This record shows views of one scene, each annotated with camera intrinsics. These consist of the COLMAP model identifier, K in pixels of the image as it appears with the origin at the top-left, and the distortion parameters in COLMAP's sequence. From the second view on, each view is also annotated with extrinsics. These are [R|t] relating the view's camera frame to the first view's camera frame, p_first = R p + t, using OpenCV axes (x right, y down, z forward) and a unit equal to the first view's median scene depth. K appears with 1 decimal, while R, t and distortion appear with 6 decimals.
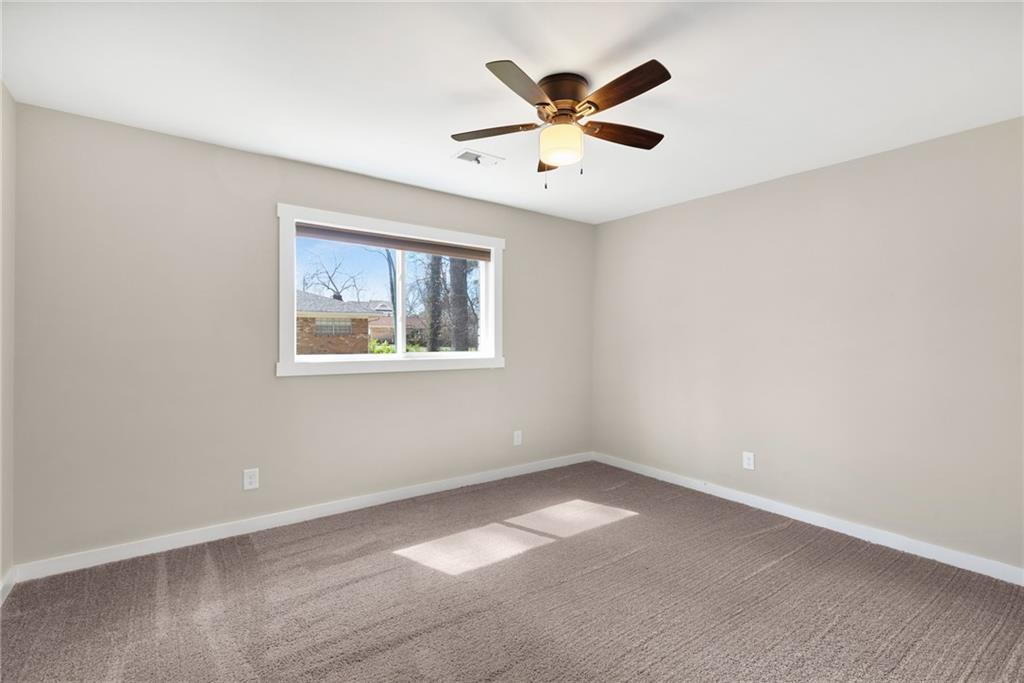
lens RADIAL K [[465.6, 0, 516.7], [0, 465.6, 339.5], [0, 0, 1]] dist [0.002436, 0.000116]
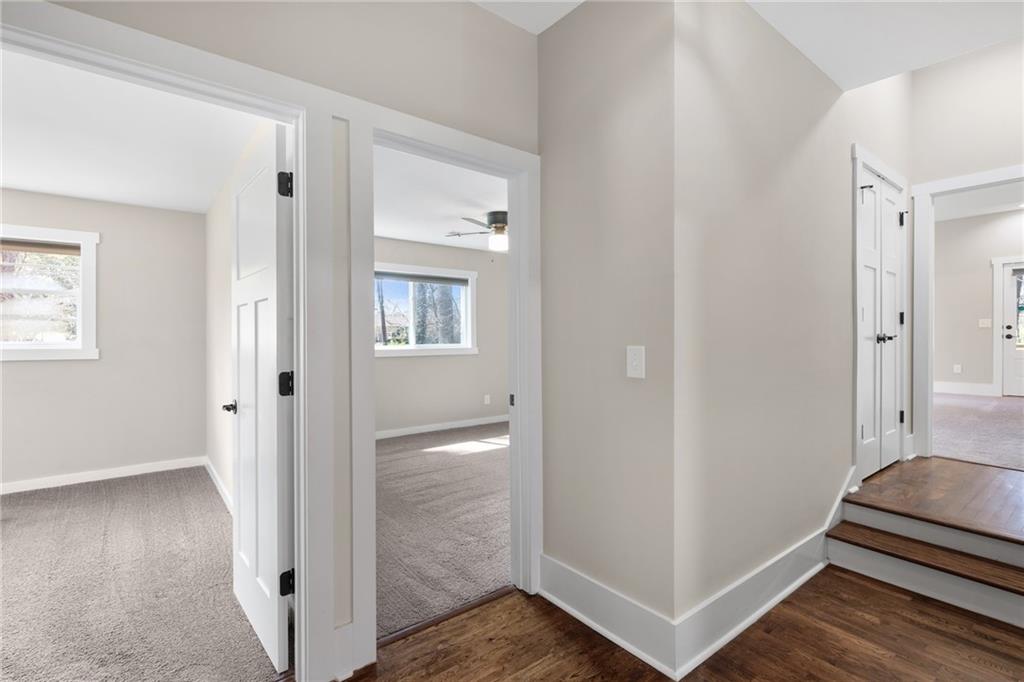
lens RADIAL K [[465.6, 0, 516.7], [0, 465.6, 339.0], [0, 0, 1]] dist [0.002436, 0.000116]
pose [[0.999445, -0.010142, 0.031740, 0.041621], [0.009949, 0.999931, 0.006245, 0.000773], [-0.031801, -0.005926, 0.999477, -0.432308]]
